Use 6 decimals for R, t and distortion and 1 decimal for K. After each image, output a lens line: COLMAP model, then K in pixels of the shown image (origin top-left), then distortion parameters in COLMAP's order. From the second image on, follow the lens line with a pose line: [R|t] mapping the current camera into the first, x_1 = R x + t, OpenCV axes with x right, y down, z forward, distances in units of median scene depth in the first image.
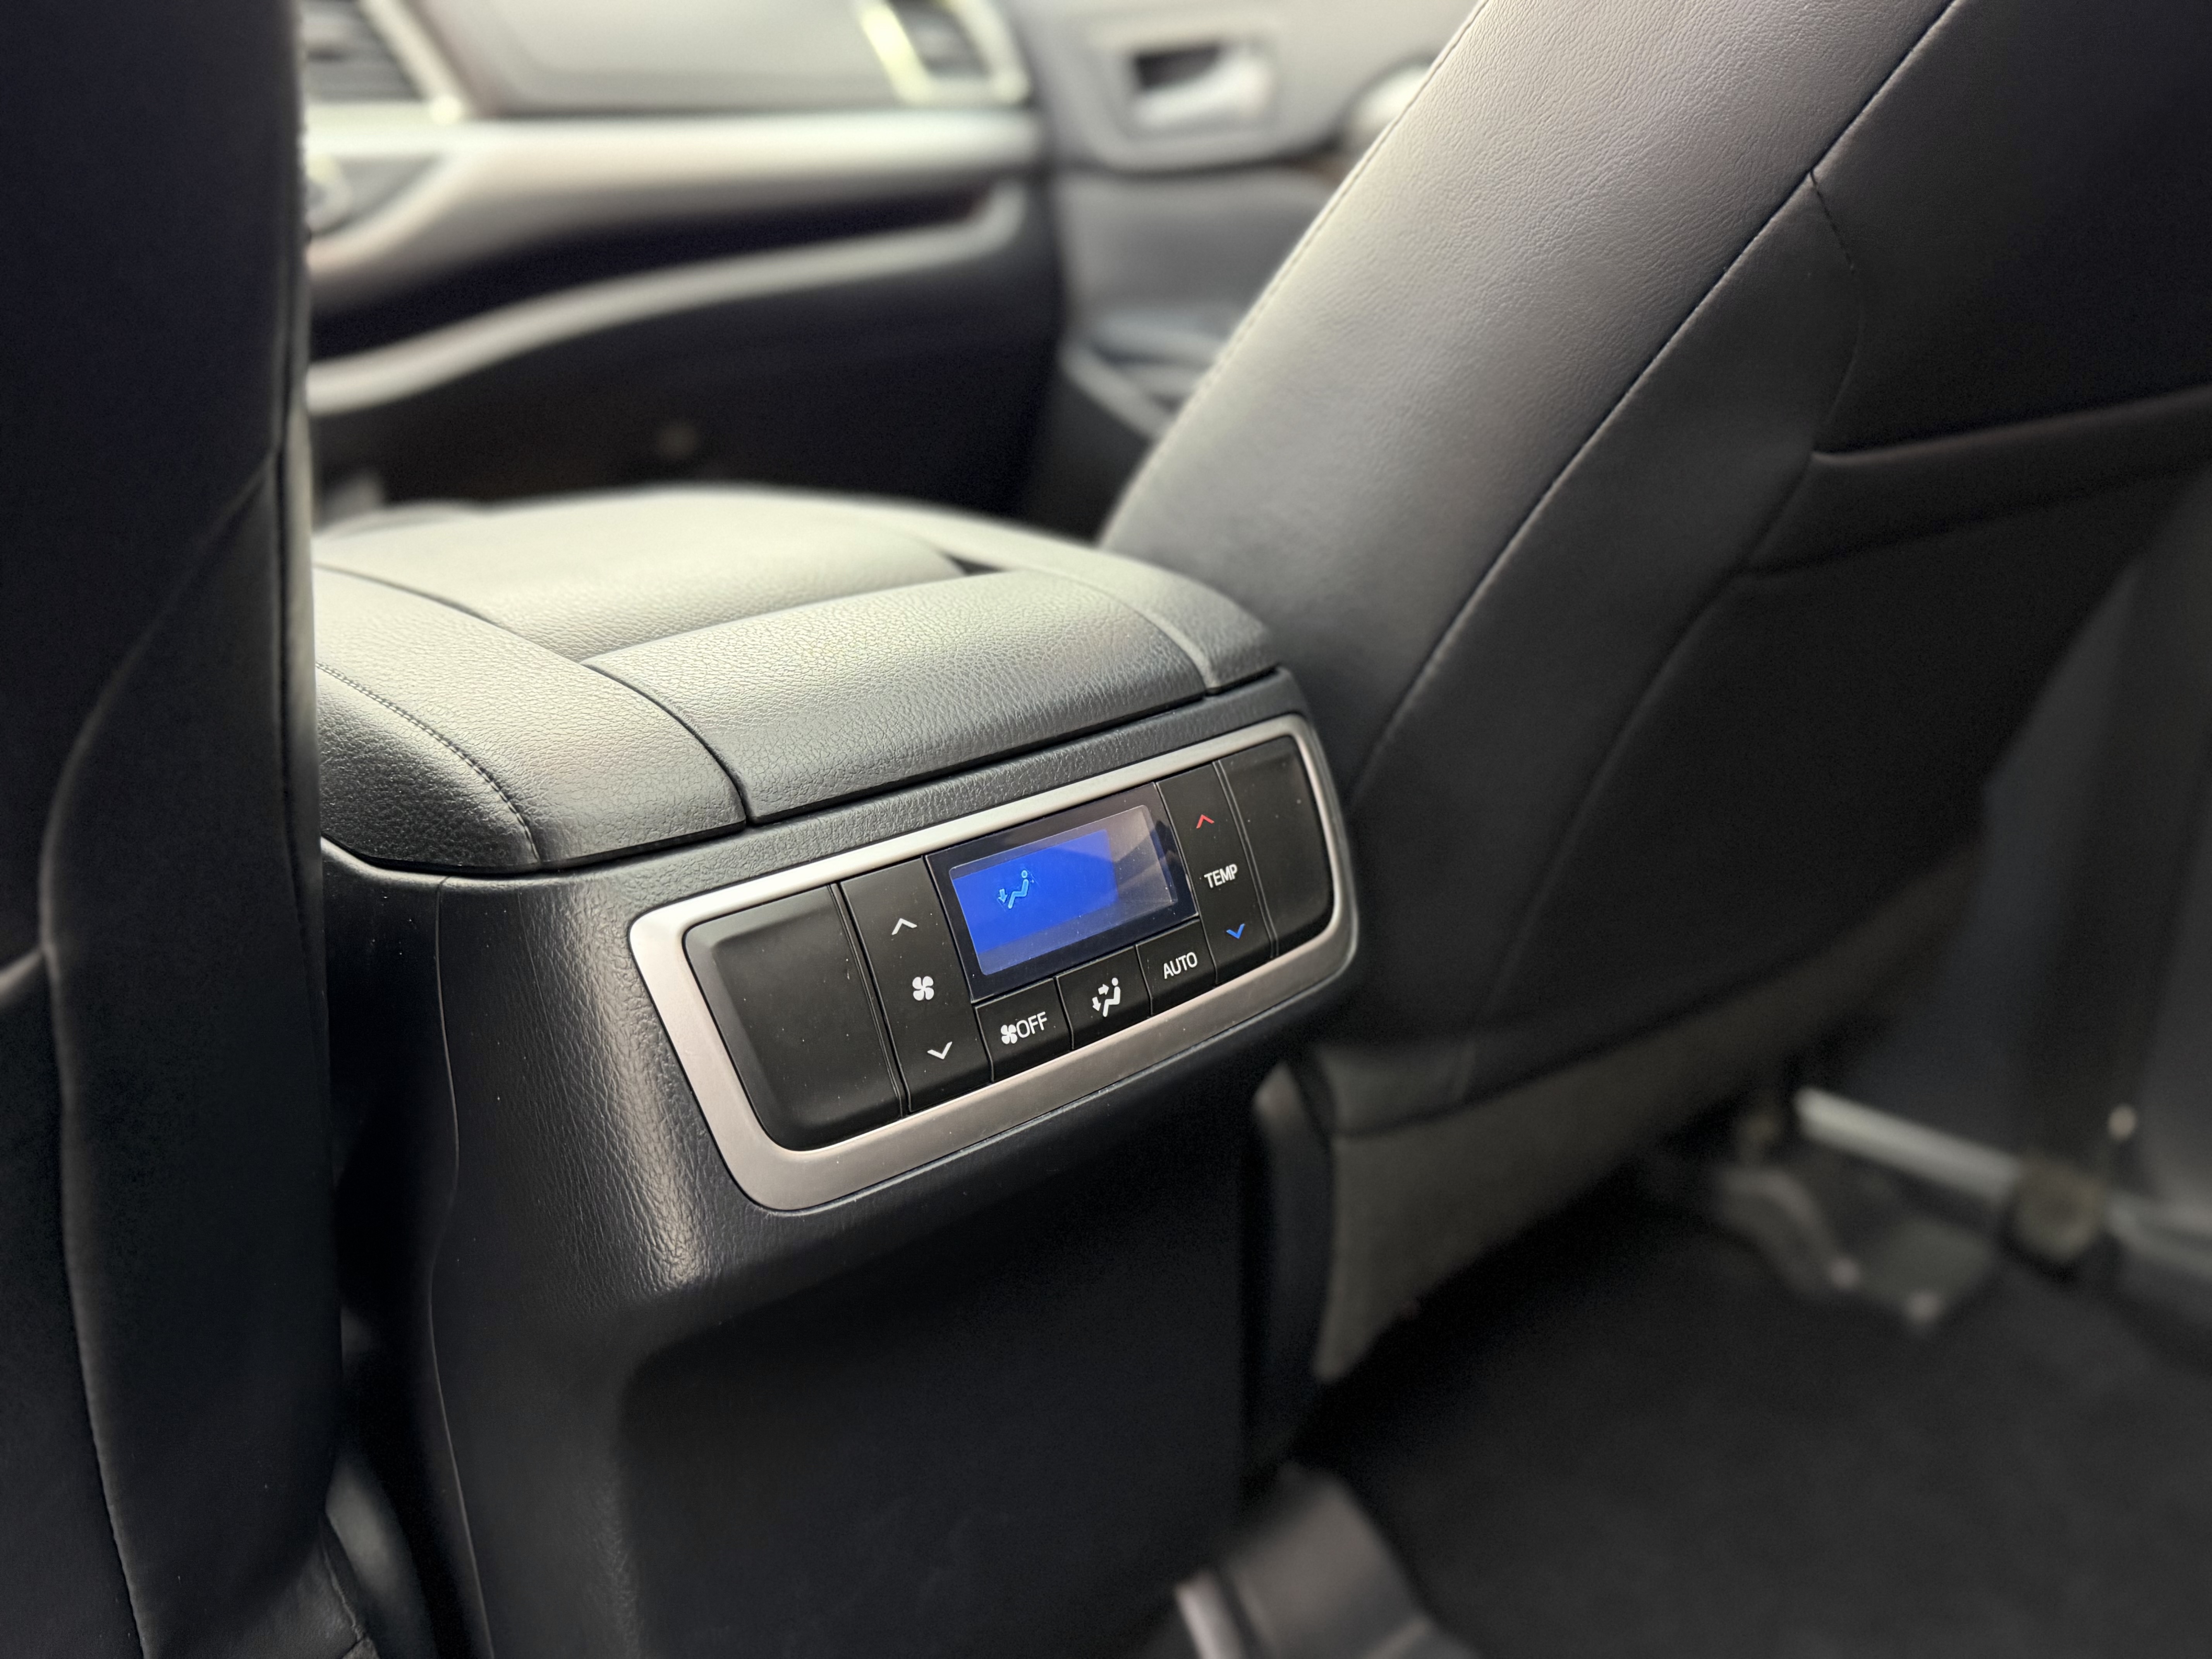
lens RADIAL K [[1814.7, 0, 1105.8], [0, 1814.7, 861.0], [0, 0, 1]] dist [0.145131, -0.269274]
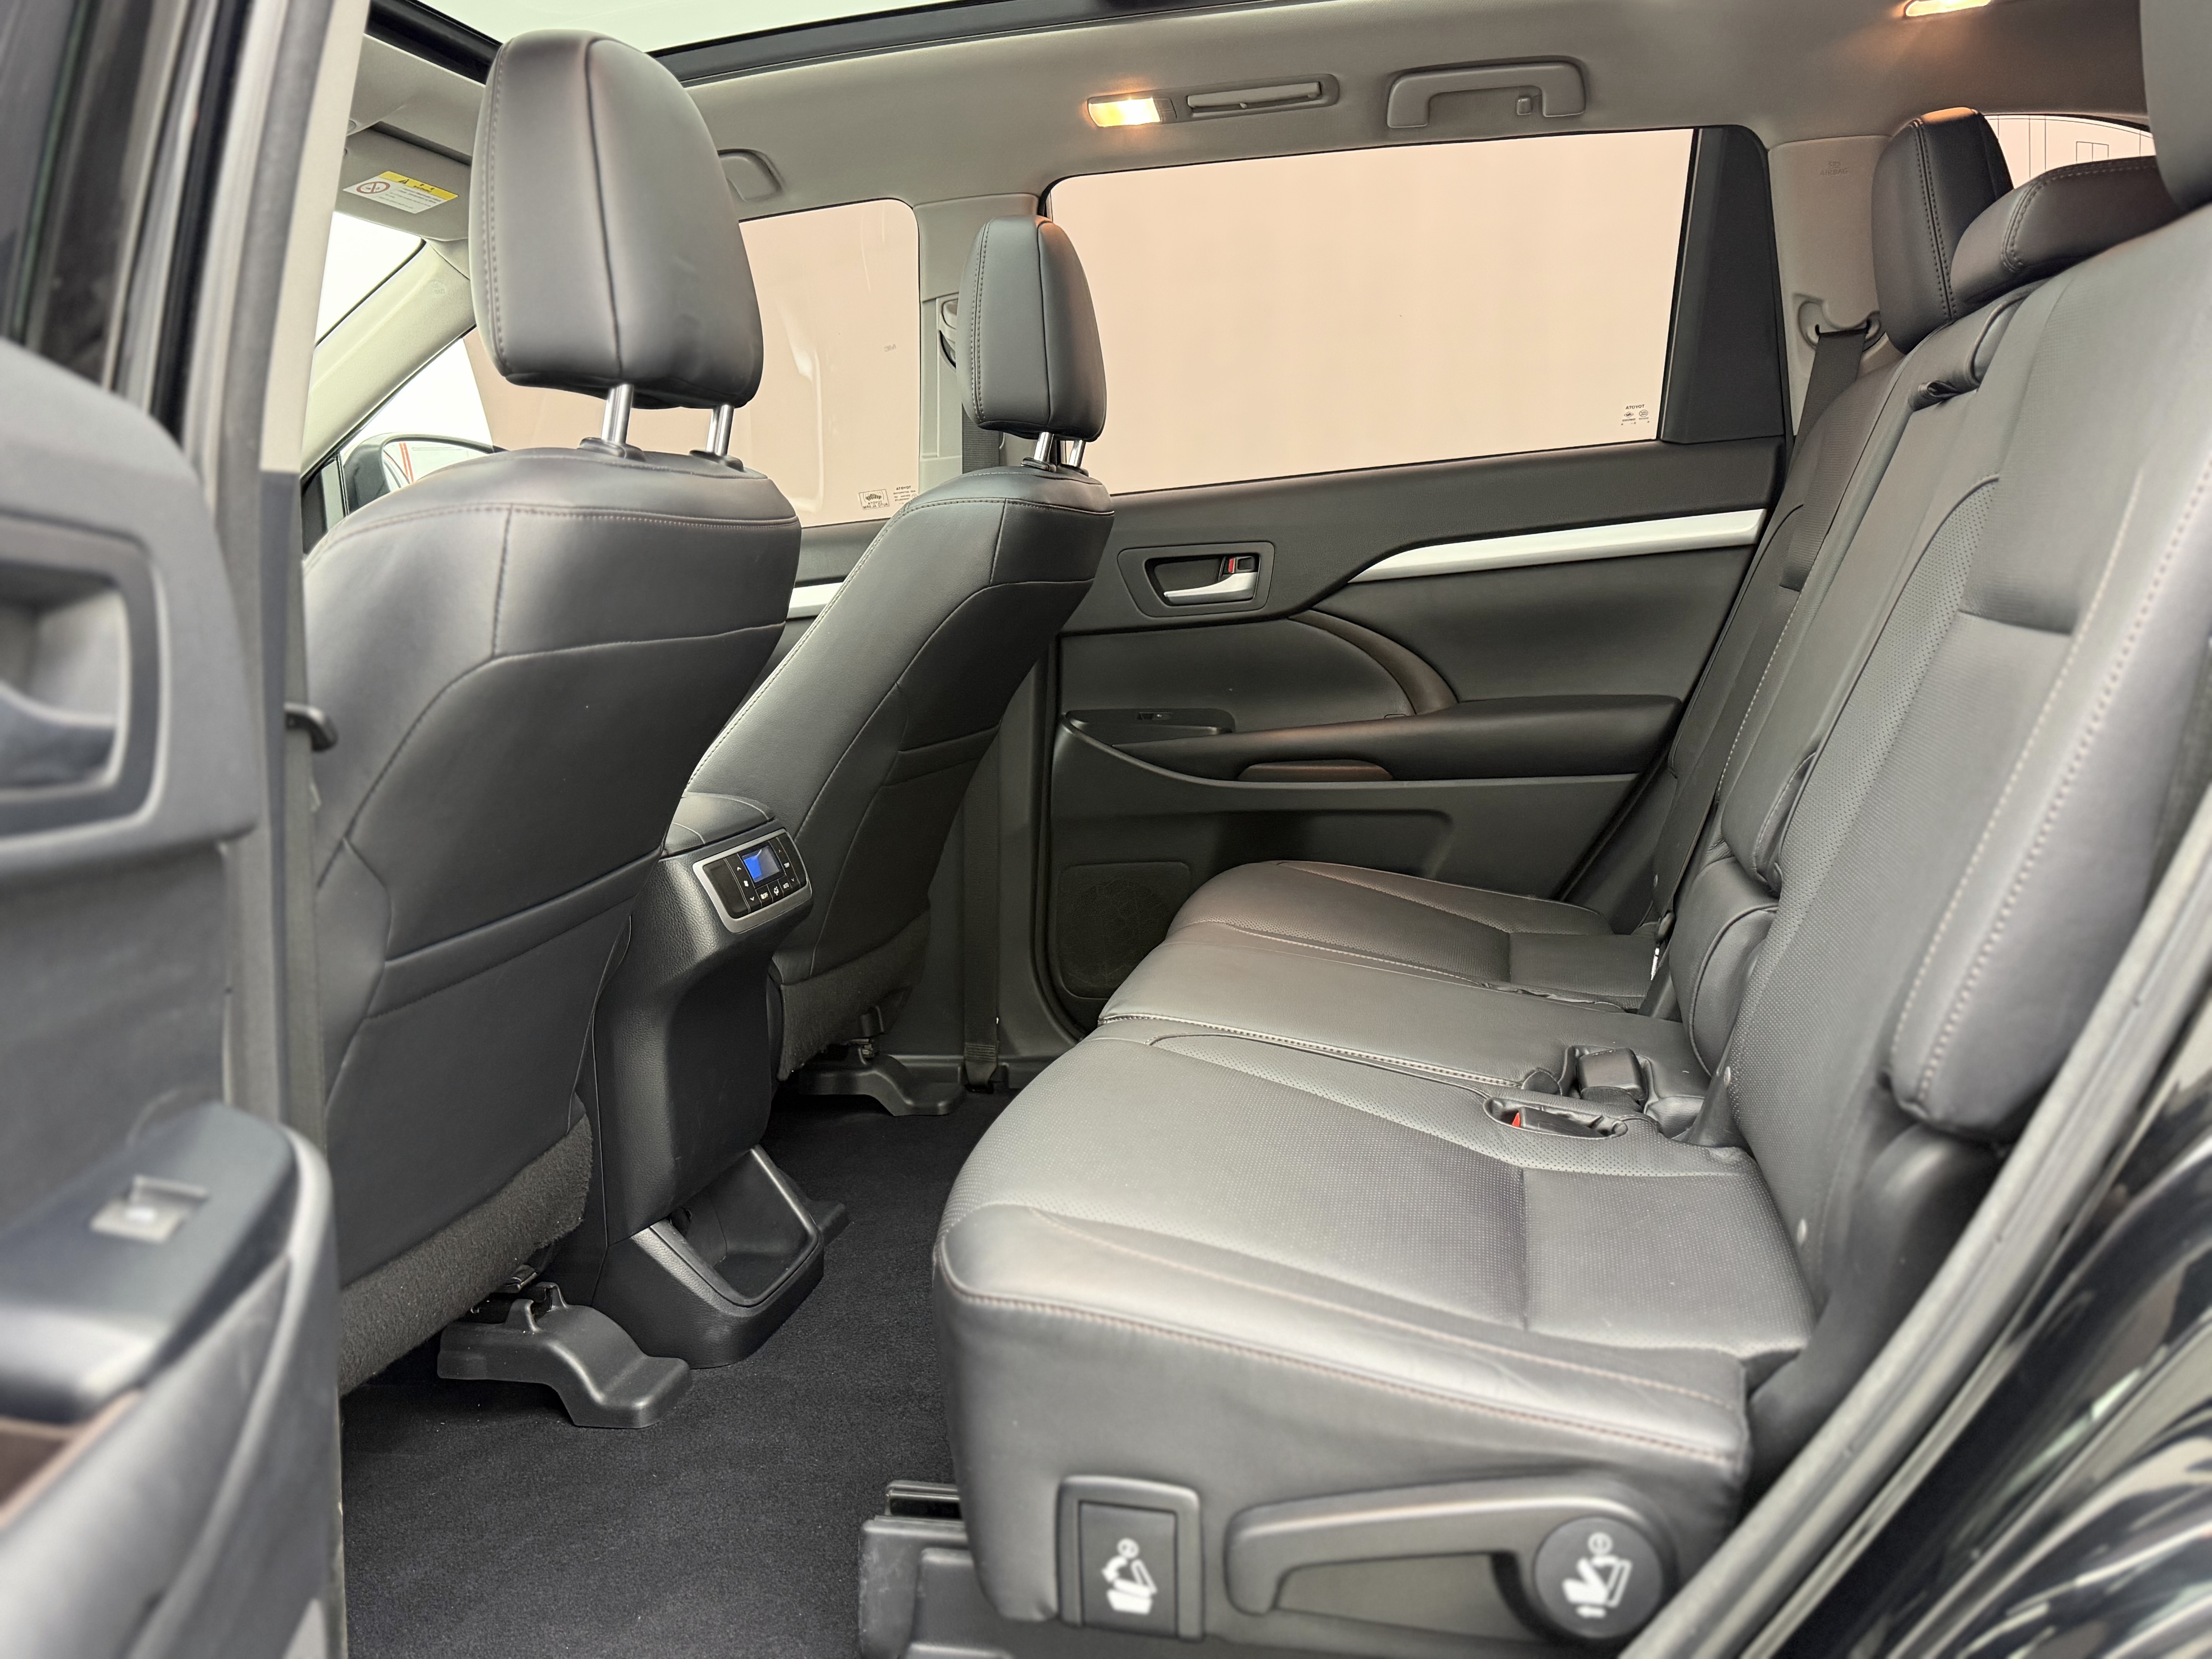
lens RADIAL K [[1814.7, 0, 1105.8], [0, 1814.7, 861.0], [0, 0, 1]] dist [0.145131, -0.269274]
pose [[0.810557, -0.079987, 0.580172, -1.541369], [0.197137, 0.970085, -0.141676, 0.645350], [-0.551484, 0.229210, 0.802077, -2.296064]]
